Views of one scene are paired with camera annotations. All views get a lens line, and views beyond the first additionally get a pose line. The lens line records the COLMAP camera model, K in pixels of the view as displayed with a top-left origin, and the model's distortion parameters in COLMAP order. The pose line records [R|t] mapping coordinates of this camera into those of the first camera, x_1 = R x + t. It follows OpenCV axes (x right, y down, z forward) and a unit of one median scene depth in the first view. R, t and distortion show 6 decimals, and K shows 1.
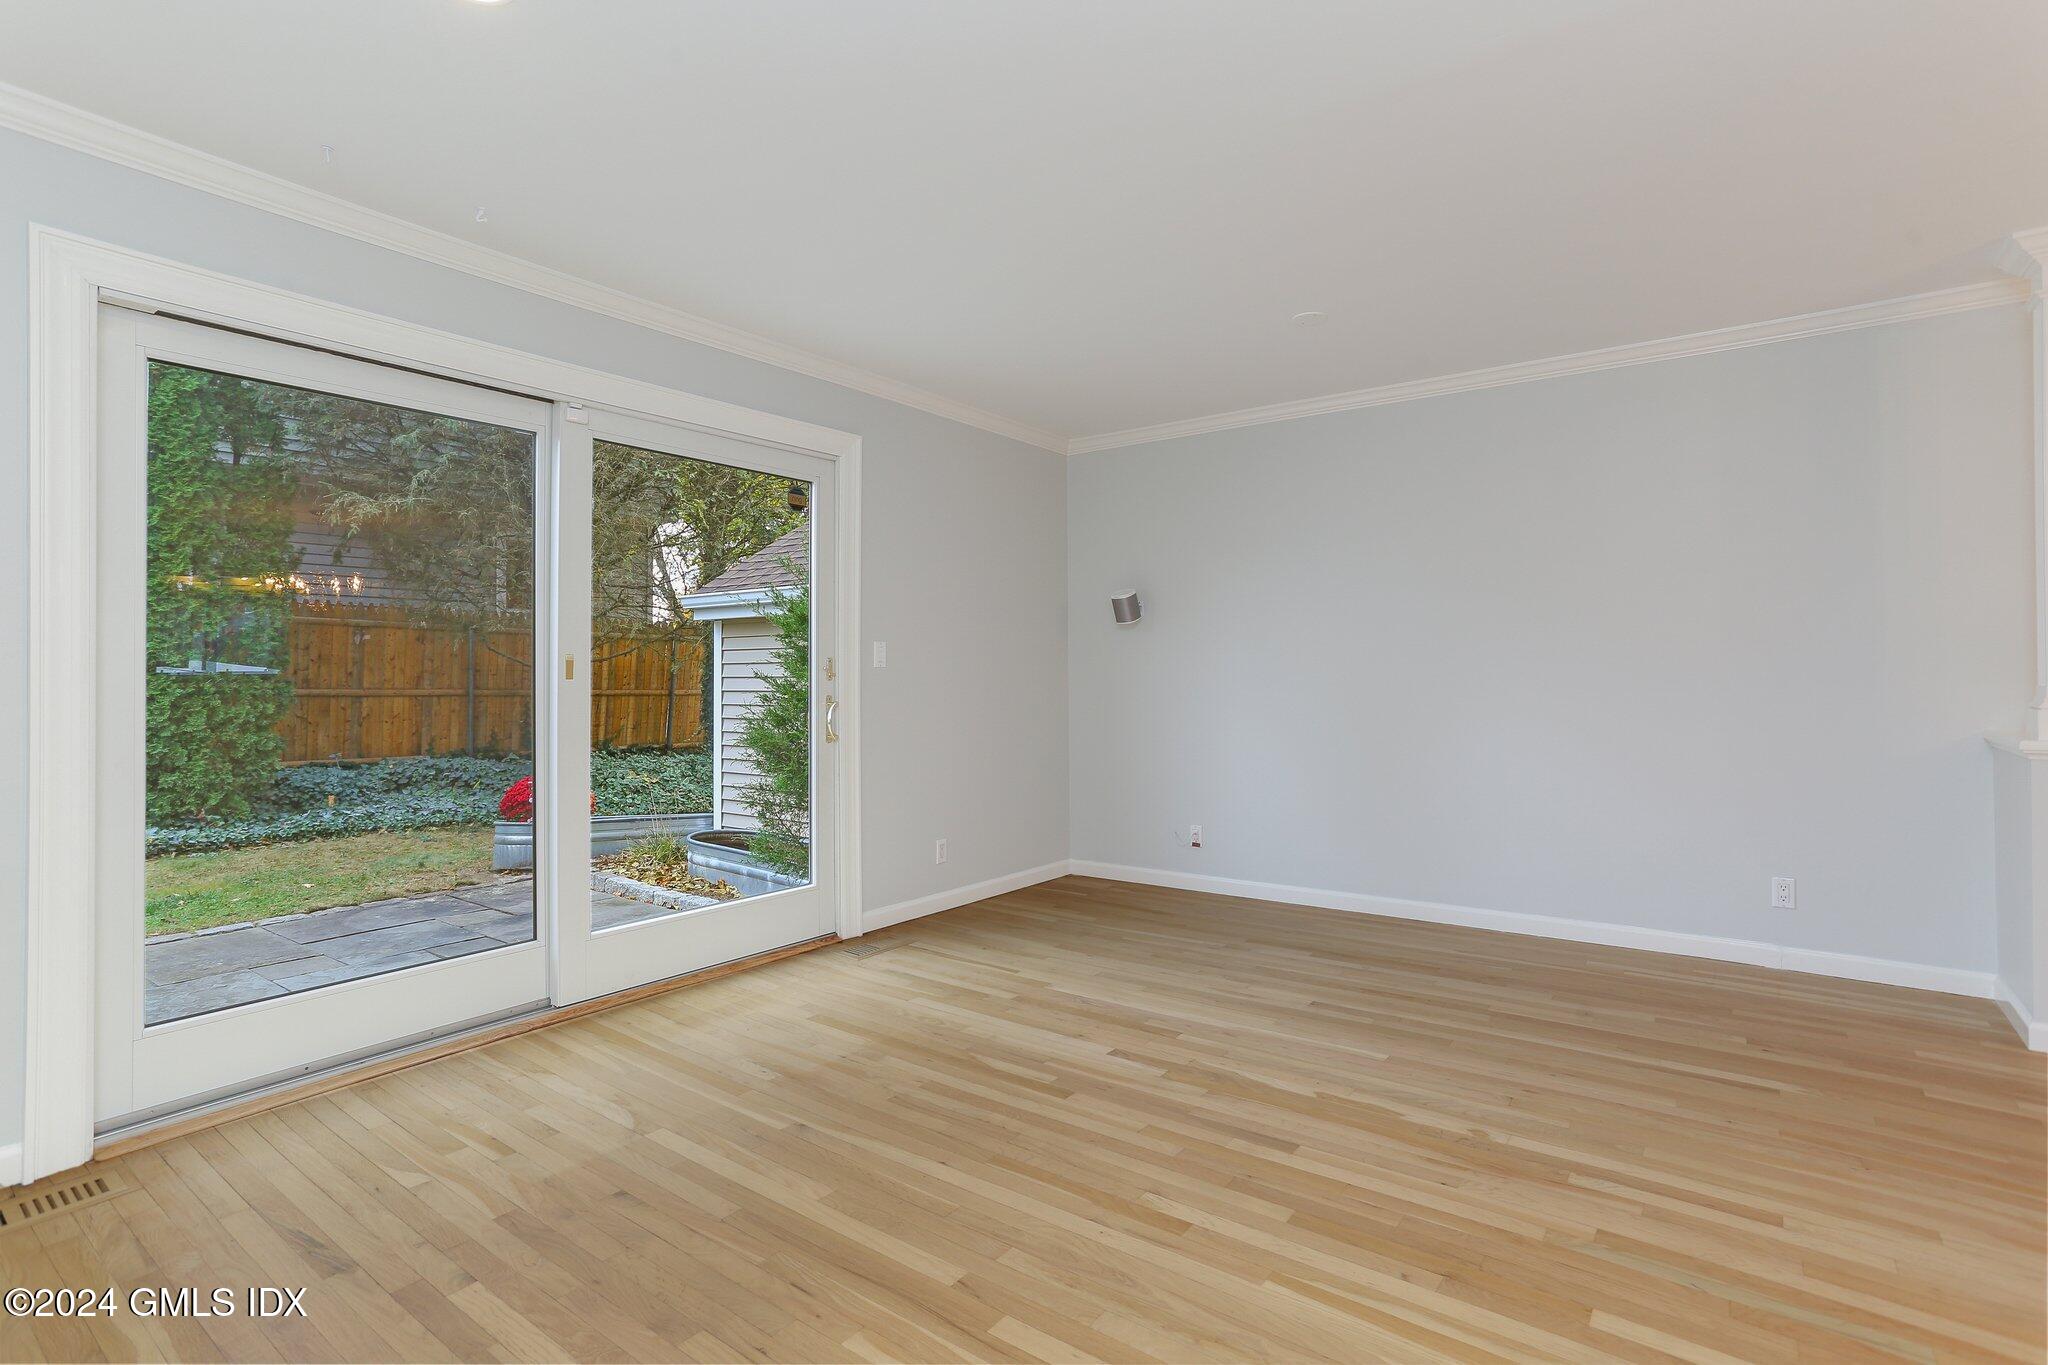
lens RADIAL K [[991.0, 0, 1016.1], [0, 991.0, 672.2], [0, 0, 1]] dist [-0.045605, 0.026367]
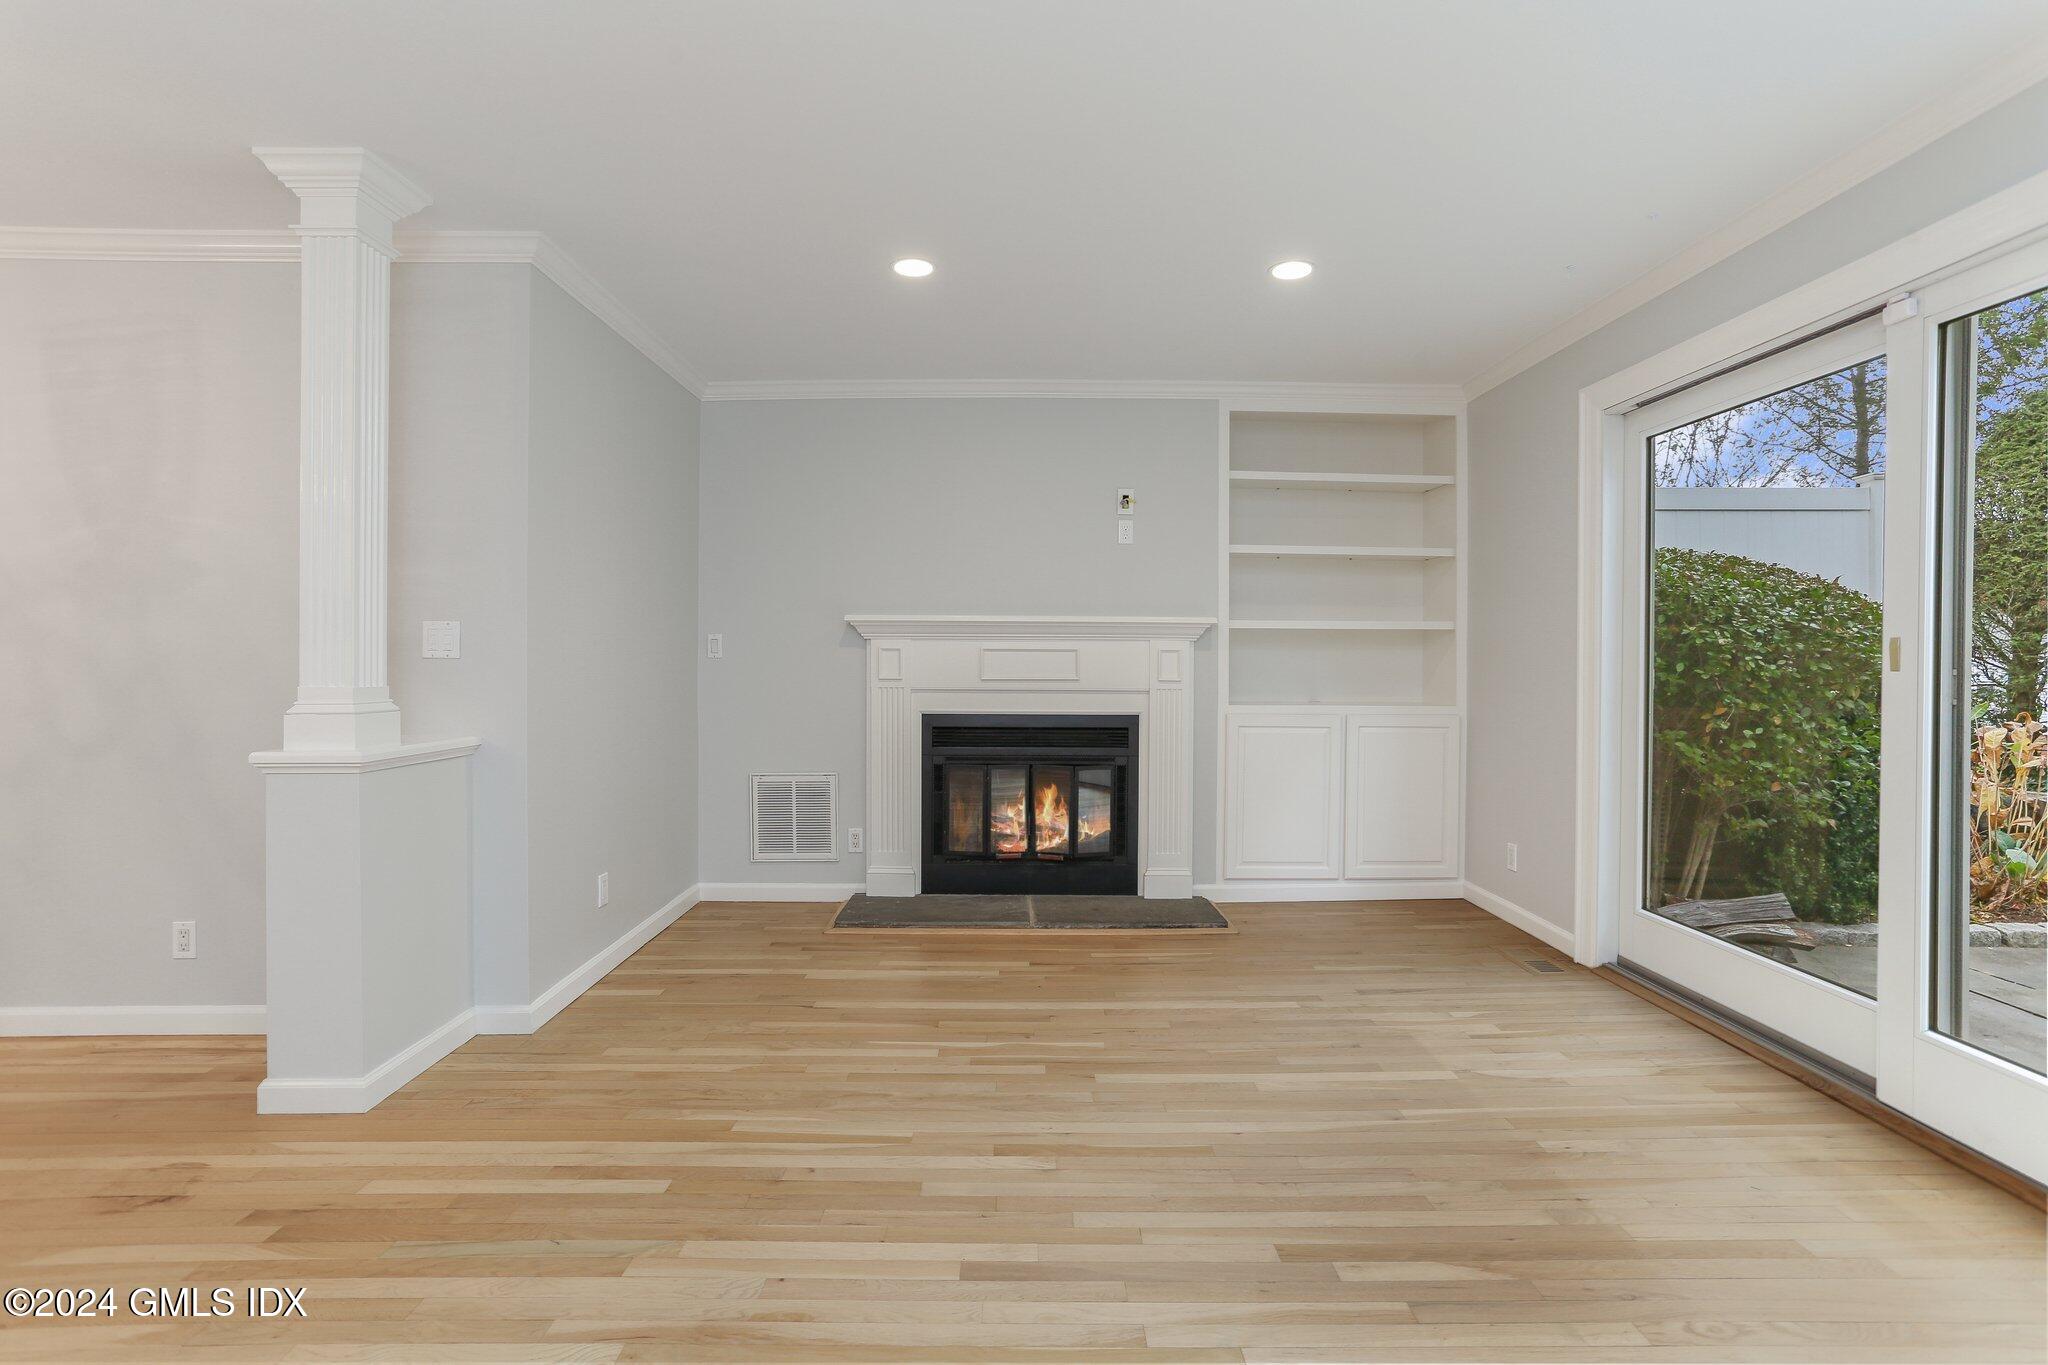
lens RADIAL K [[991.0, 0, 1021.7], [0, 991.0, 660.4], [0, 0, 1]] dist [-0.045605, 0.026367]
pose [[-0.796380, 0.002418, -0.604791, 0.591851], [0.002266, 0.999997, 0.001014, -0.001635], [0.604792, -0.000563, -0.796383, 1.360408]]
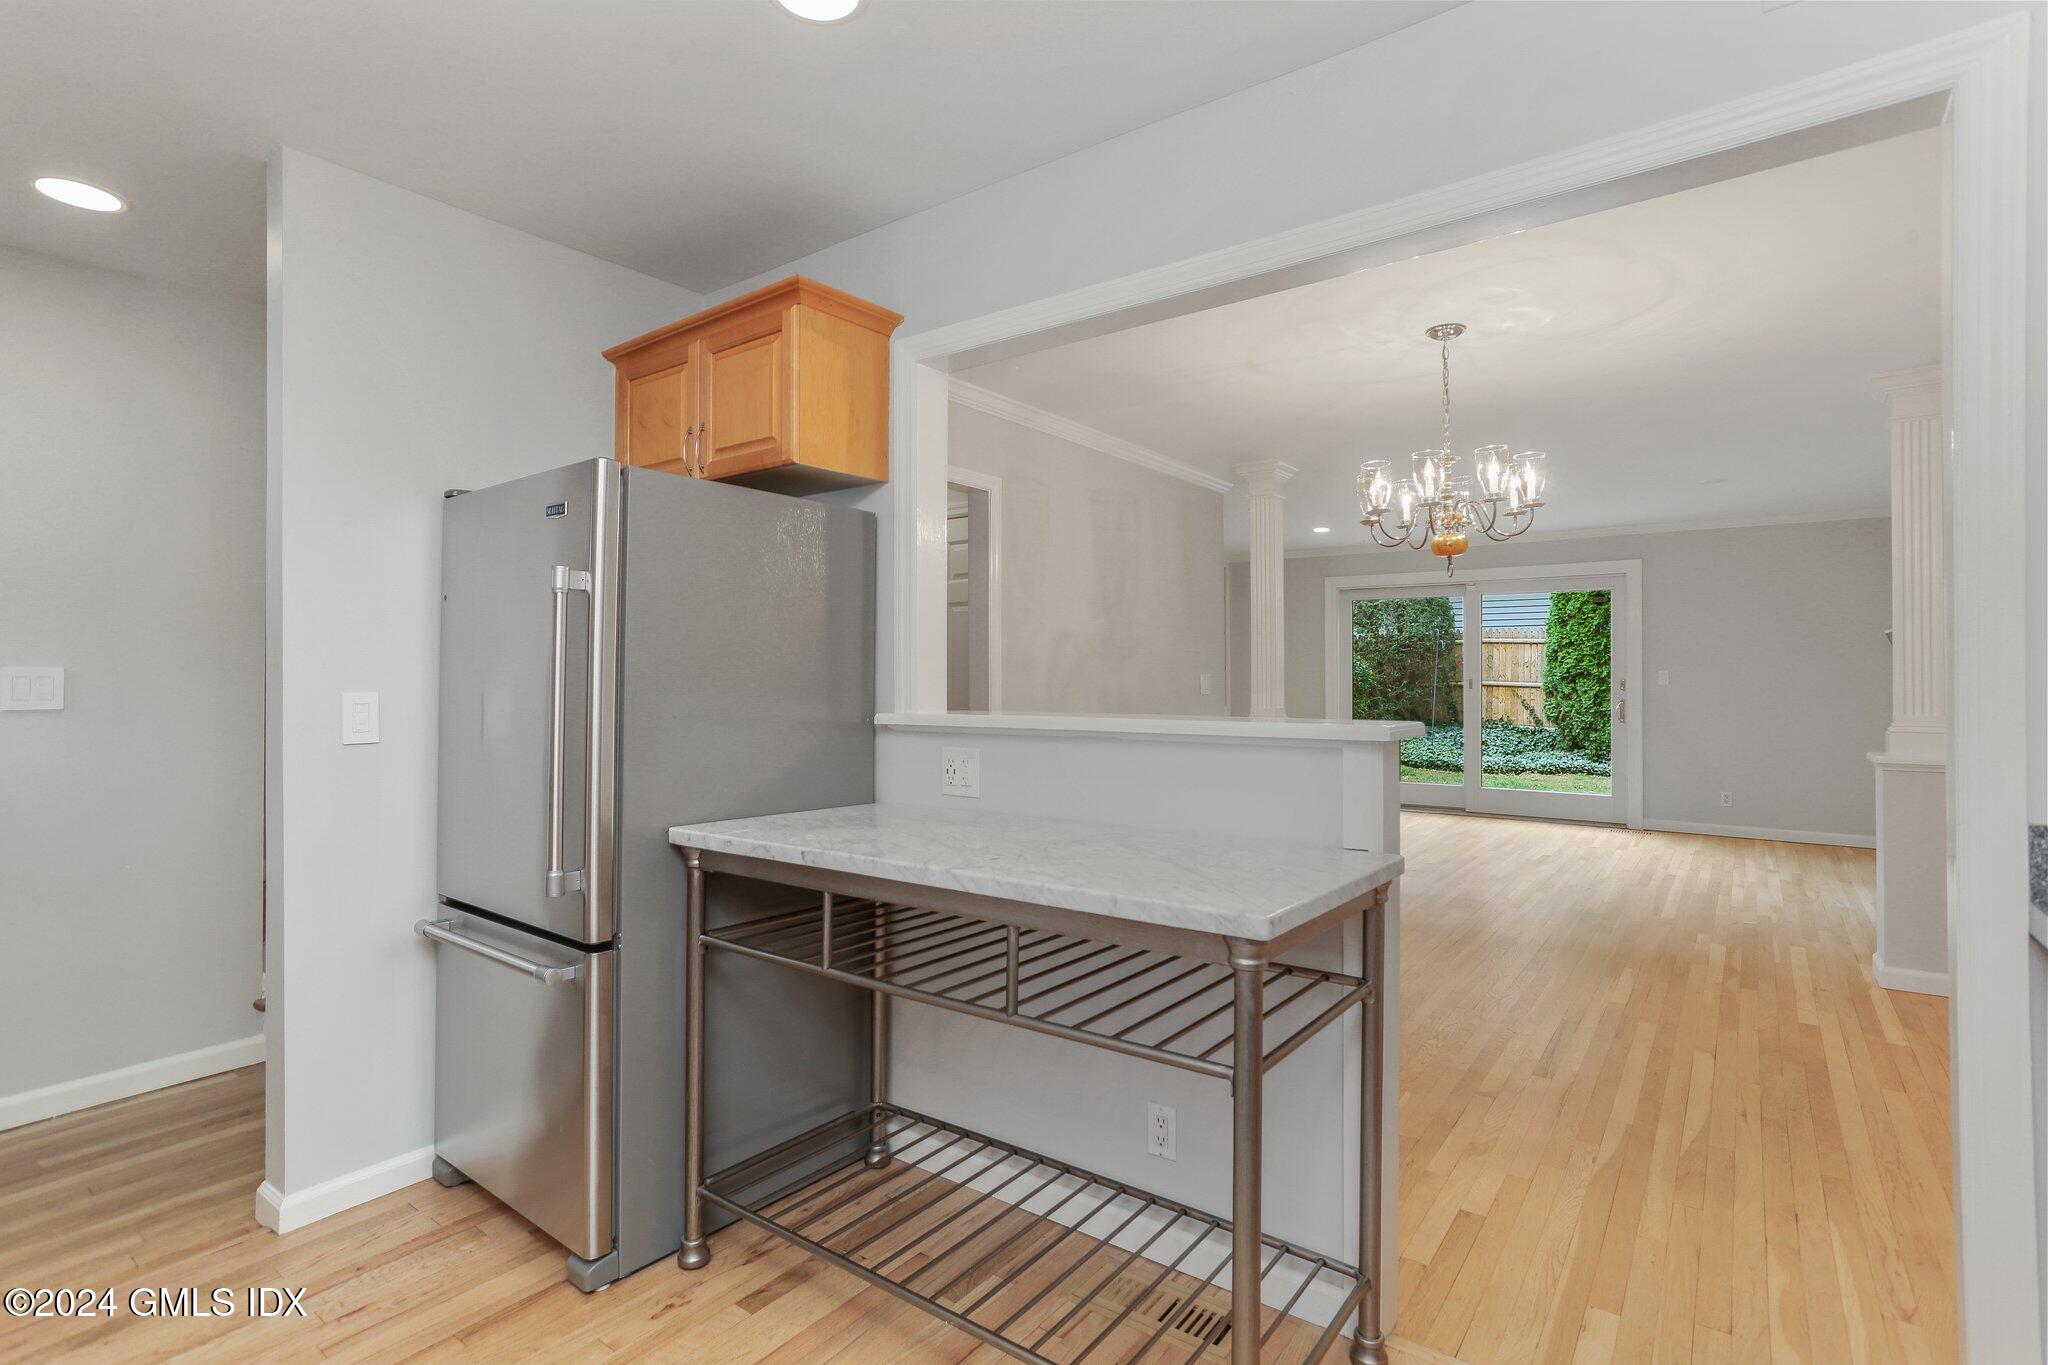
lens RADIAL K [[991.0, 0, 1017.1], [0, 991.0, 671.2], [0, 0, 1]] dist [-0.045605, 0.026367]
pose [[-0.001821, 0.003987, -0.999990, 2.502789], [0.003779, 0.999985, 0.003980, -0.060785], [0.999991, -0.003771, -0.001836, -0.245532]]
